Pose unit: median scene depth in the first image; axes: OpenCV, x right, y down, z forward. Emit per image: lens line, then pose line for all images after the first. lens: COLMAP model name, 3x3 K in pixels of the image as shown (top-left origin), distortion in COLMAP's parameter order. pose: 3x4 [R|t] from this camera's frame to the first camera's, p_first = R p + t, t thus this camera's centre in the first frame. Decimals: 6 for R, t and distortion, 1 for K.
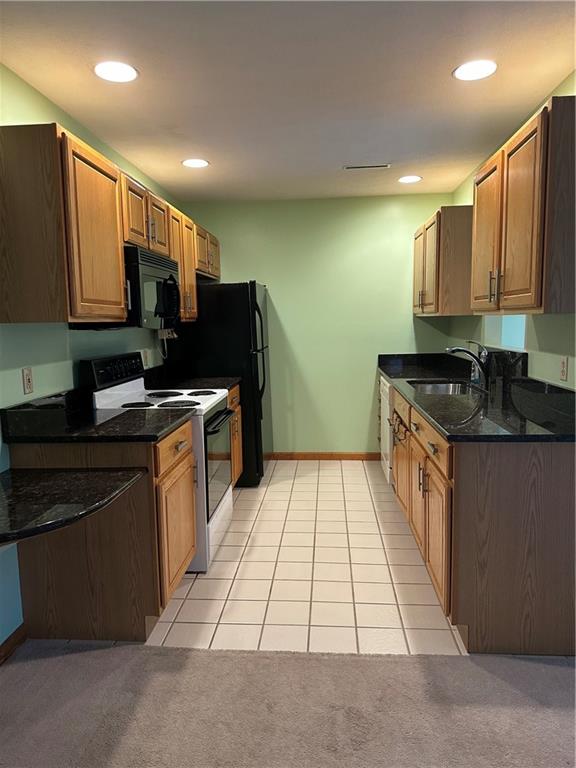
lens RADIAL K [[534.2, 0, 289.6], [0, 534.2, 382.5], [0, 0, 1]] dist [-0.000710, -0.000535]
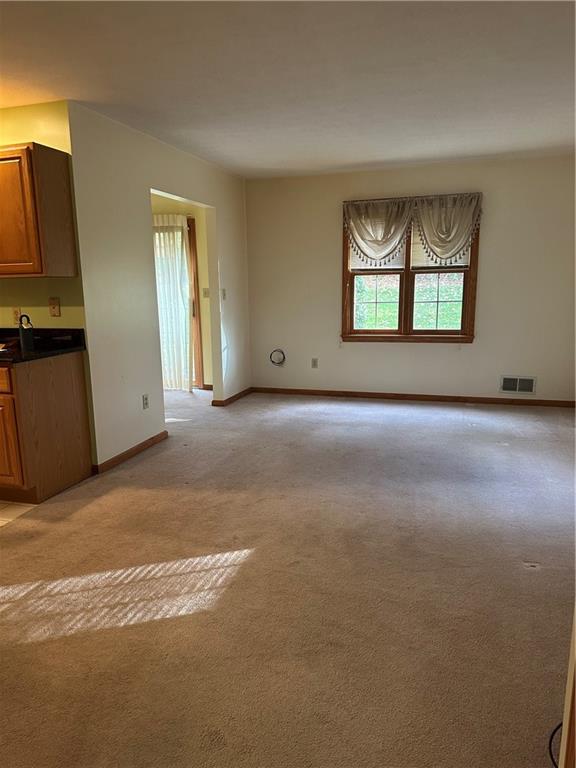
lens RADIAL K [[534.2, 0, 288.8], [0, 534.2, 385.3], [0, 0, 1]] dist [-0.000710, -0.000535]
pose [[0.243834, -0.182178, 0.952552, -1.015575], [0.114061, 0.980768, 0.158377, 0.026412], [-0.963086, 0.070031, 0.259924, -0.107146]]
